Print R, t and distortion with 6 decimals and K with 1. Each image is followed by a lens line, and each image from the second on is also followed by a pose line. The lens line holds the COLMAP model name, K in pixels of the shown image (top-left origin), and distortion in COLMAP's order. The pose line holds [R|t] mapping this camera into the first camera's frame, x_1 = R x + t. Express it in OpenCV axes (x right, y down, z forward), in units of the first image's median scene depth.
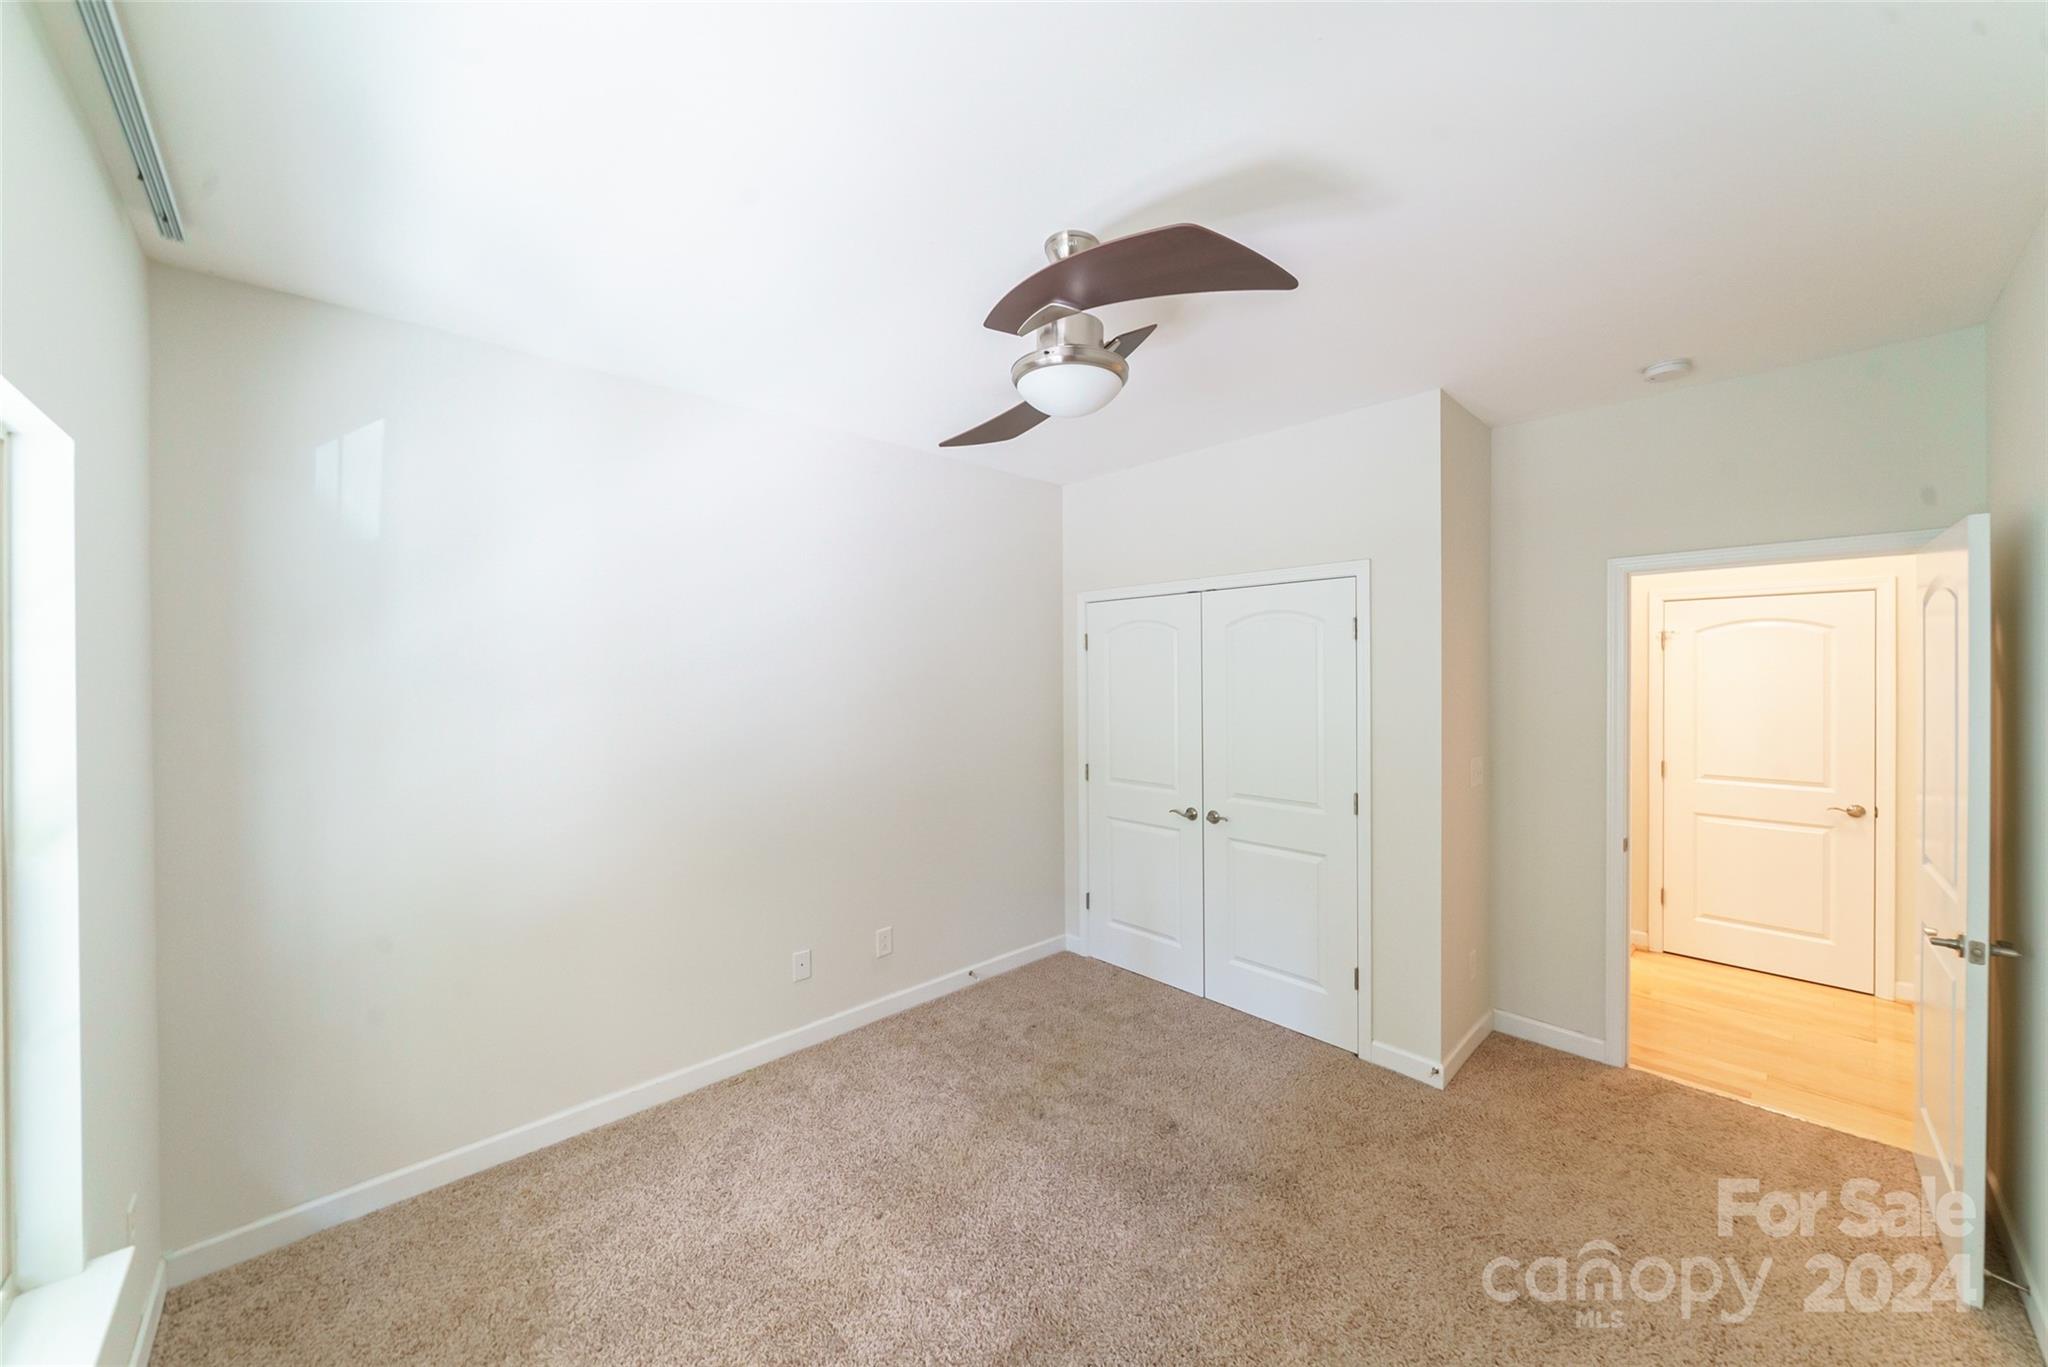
lens RADIAL K [[743.1, 0, 1017.1], [0, 743.1, 686.6], [0, 0, 1]] dist [-0.001440, -0.000005]
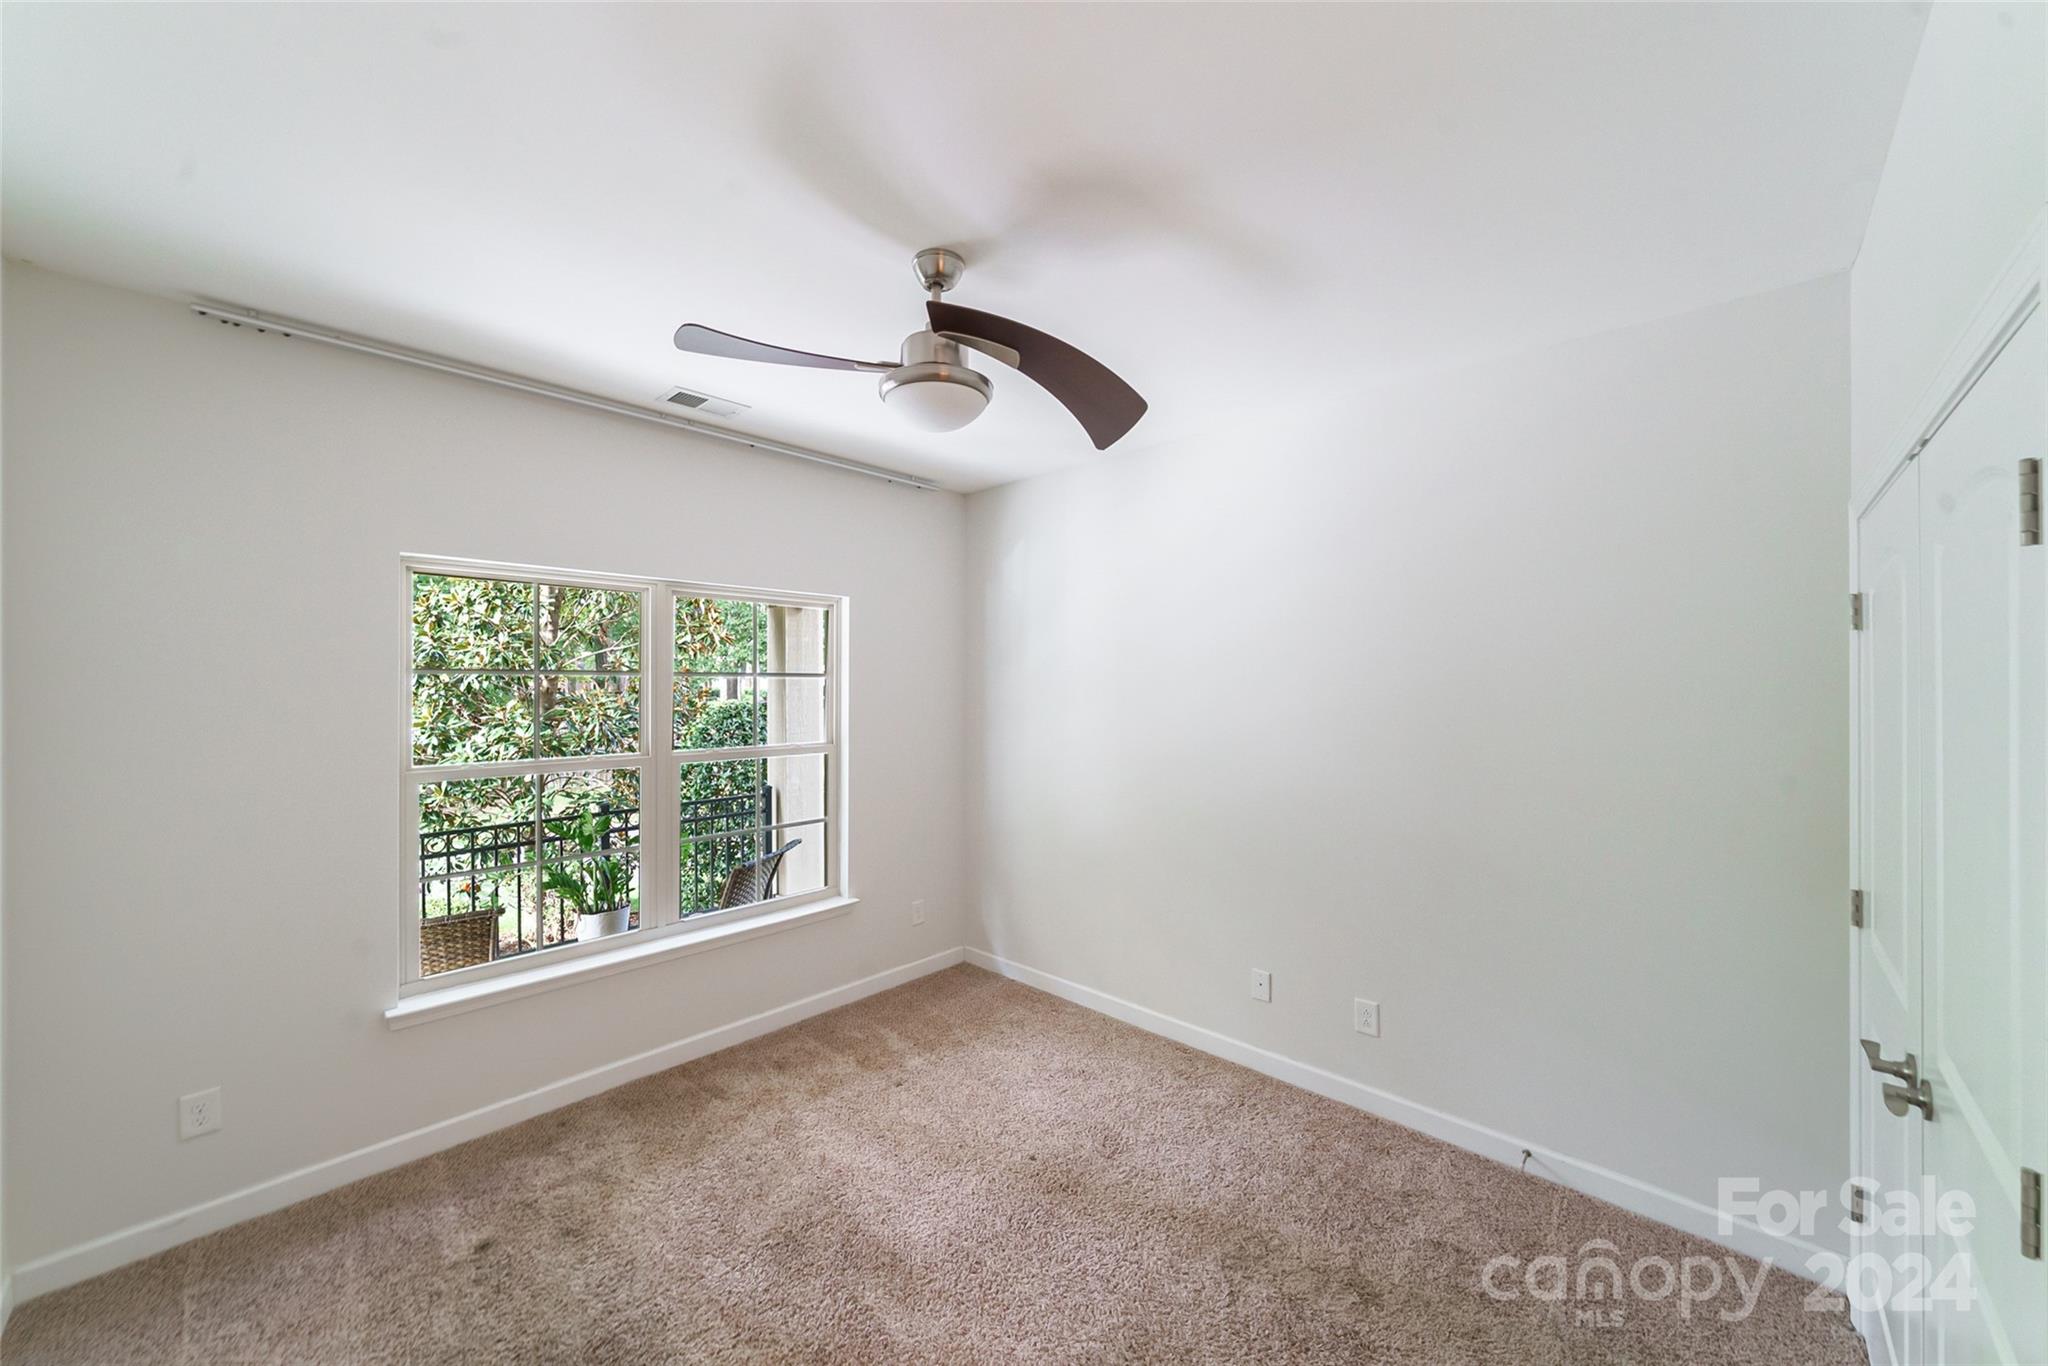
lens RADIAL K [[743.1, 0, 1017.1], [0, 743.1, 686.1], [0, 0, 1]] dist [-0.001440, -0.000005]
pose [[0.049695, 0.001753, -0.998763, 0.715110], [-0.016593, 0.999862, 0.000929, -0.013145], [0.998627, 0.016527, 0.049717, 0.674222]]
